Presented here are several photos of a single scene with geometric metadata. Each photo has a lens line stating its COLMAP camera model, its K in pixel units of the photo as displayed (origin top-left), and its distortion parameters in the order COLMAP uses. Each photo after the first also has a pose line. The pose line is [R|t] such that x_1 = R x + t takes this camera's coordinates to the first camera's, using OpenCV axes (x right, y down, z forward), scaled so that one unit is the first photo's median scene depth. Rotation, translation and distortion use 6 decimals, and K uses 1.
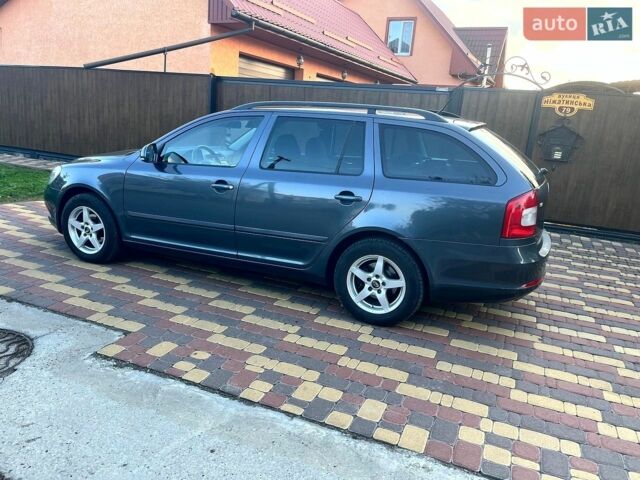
lens RADIAL K [[490.9, 0, 317.2], [0, 490.9, 242.0], [0, 0, 1]] dist [0.015160, 0.003695]
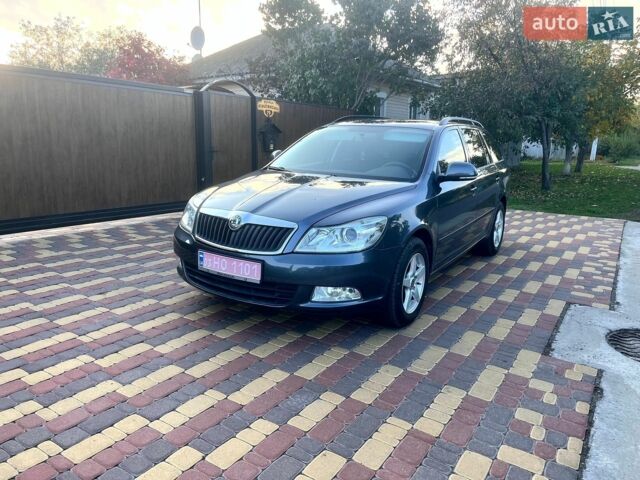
lens RADIAL K [[490.9, 0, 317.7], [0, 490.9, 238.0], [0, 0, 1]] dist [0.015160, 0.003695]
pose [[0.162298, -0.258894, 0.952173, -1.494440], [0.225294, 0.949200, 0.219684, -0.371756], [-0.960678, 0.178865, 0.212381, 1.168036]]
